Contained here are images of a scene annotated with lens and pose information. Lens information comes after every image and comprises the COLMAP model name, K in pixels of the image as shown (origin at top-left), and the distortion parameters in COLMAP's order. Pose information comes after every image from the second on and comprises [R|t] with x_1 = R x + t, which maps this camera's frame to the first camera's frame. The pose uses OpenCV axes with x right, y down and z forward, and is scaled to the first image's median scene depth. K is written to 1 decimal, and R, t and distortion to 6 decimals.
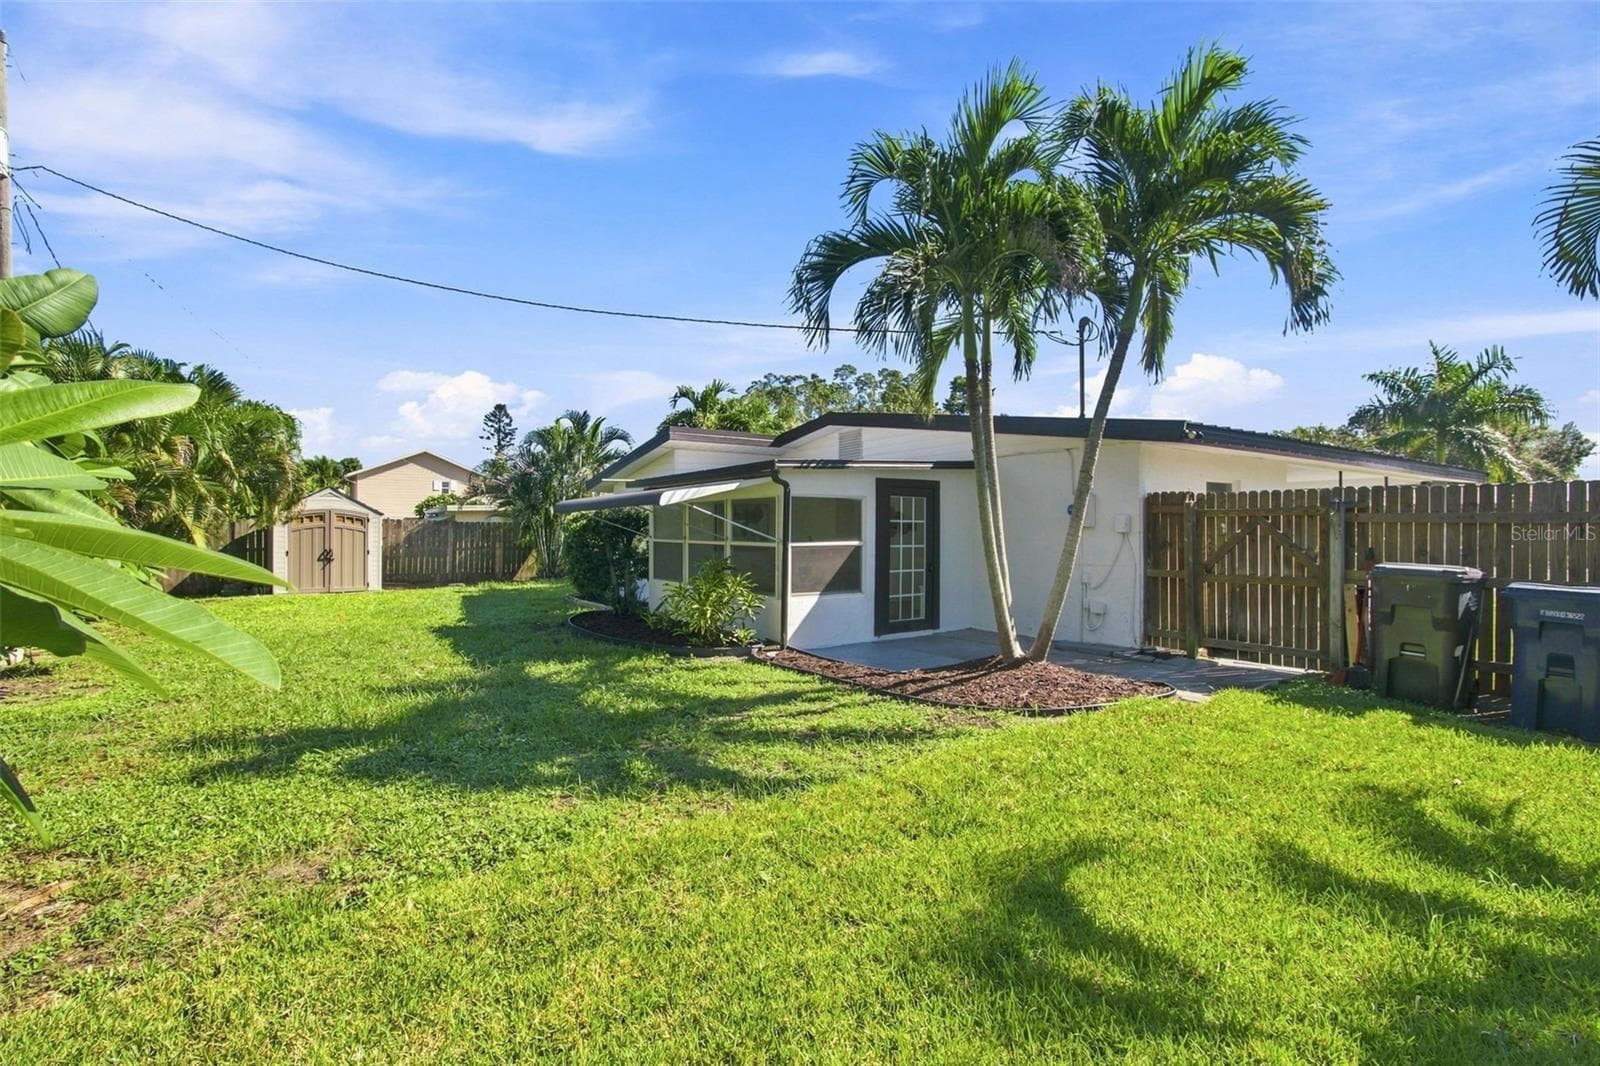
lens RADIAL K [[746.8, 0, 794.6], [0, 746.8, 540.3], [0, 0, 1]] dist [0.016510, 0.000208]
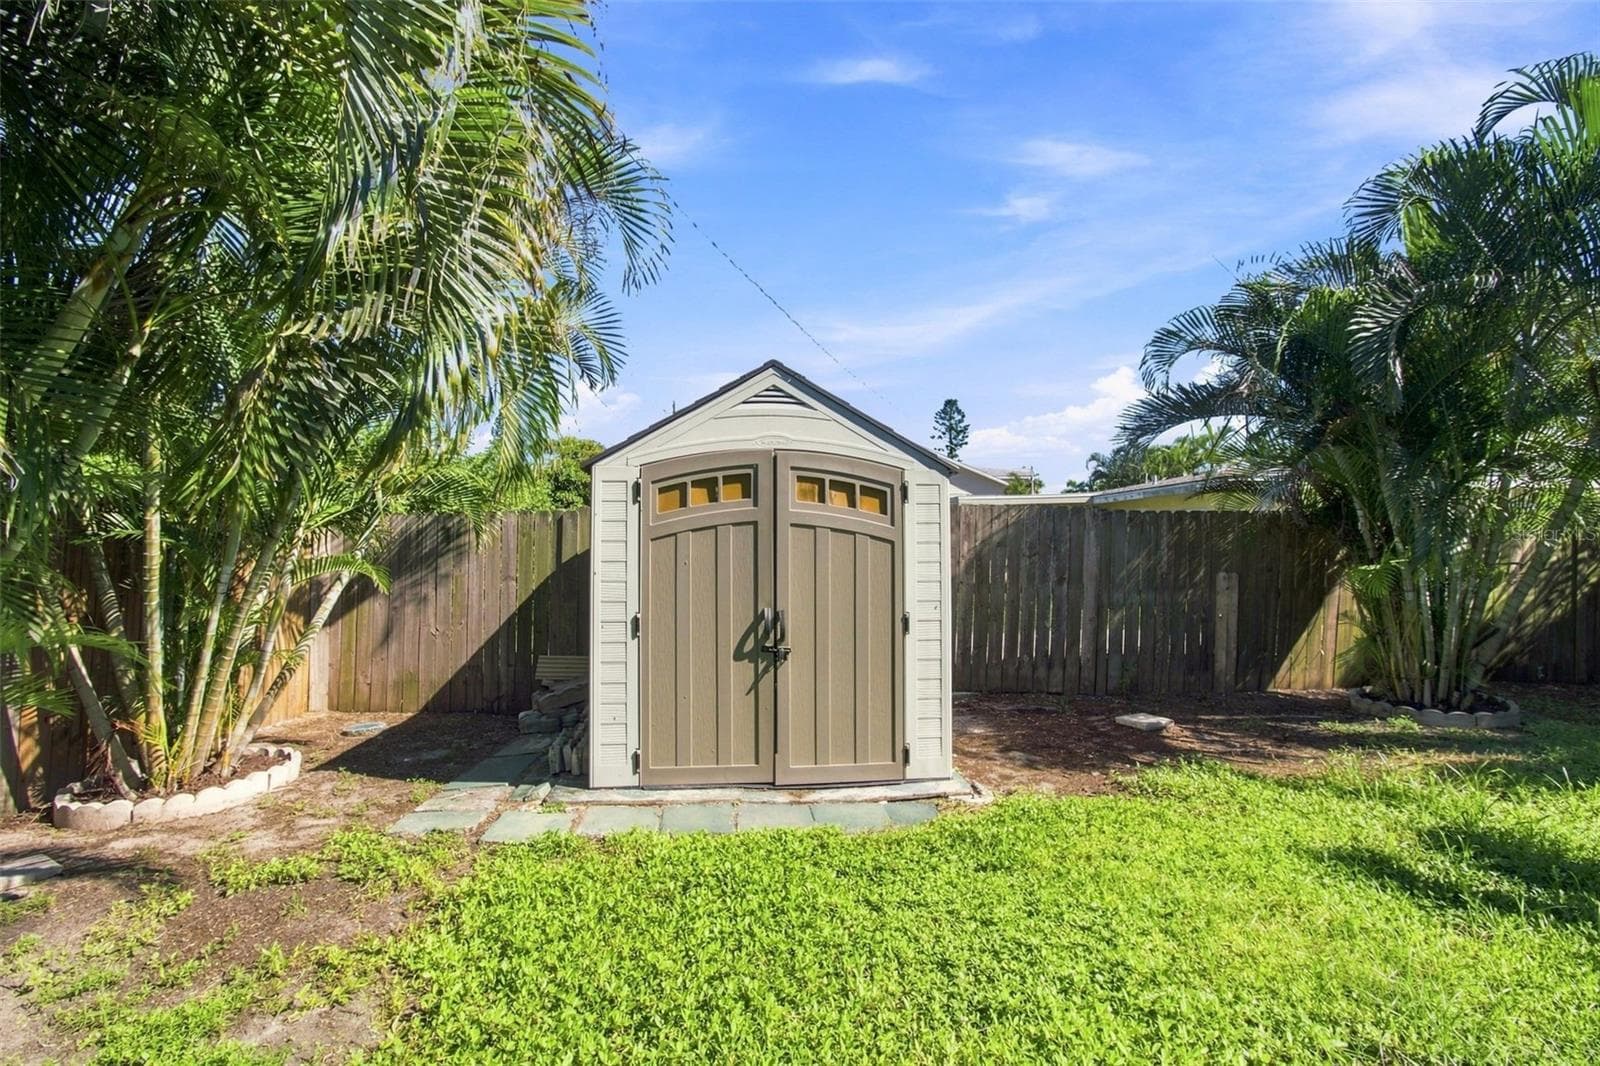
lens RADIAL K [[746.8, 0, 794.6], [0, 746.8, 540.3], [0, 0, 1]] dist [0.016510, 0.000208]
pose [[0.854121, -0.013886, -0.519888, -0.471017], [0.005611, 0.999831, -0.017486, -0.006978], [0.520043, 0.012018, 0.854055, 0.769896]]
